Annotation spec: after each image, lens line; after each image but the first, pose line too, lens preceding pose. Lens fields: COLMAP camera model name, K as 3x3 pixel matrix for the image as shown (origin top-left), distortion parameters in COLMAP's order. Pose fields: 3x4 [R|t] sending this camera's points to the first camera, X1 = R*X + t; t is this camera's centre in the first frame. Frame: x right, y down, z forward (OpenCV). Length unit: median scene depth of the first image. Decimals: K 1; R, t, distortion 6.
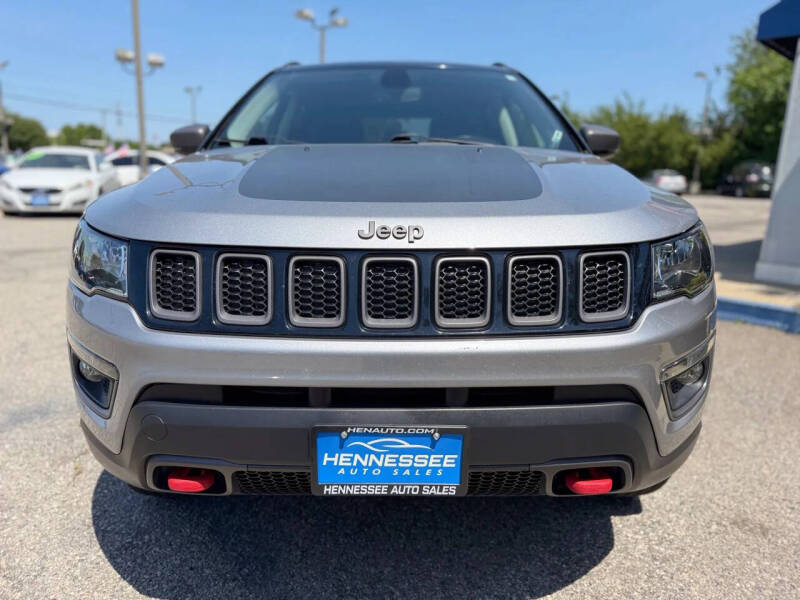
lens RADIAL K [[598.7, 0, 400.0], [0, 598.7, 300.0], [0, 0, 1]] dist [0.006079, -0.005135]
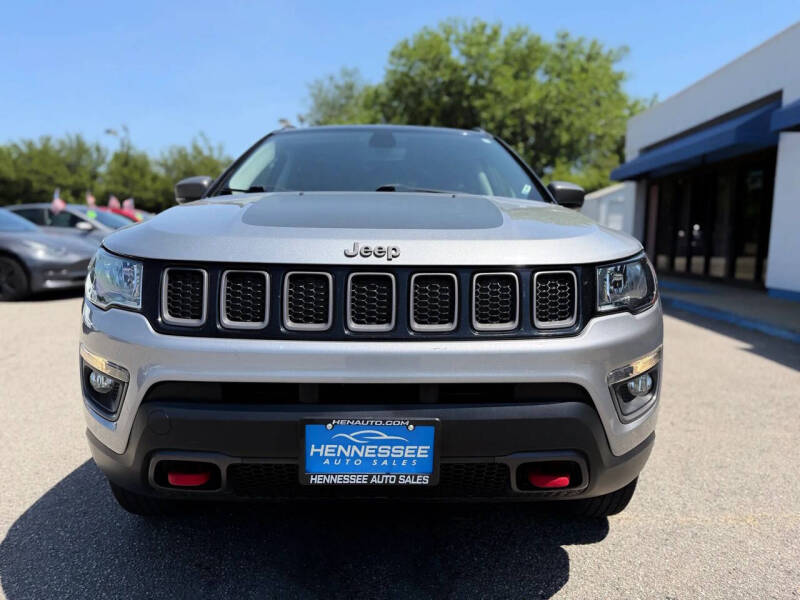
lens RADIAL K [[596.4, 0, 403.0], [0, 596.4, 294.8], [0, 0, 1]] dist [0.003501, -0.004485]
pose [[0.999772, 0.004555, 0.020857, 0.020362], [-0.002042, 0.992894, -0.118986, 0.108261], [-0.021251, 0.118916, 0.992677, -0.146509]]
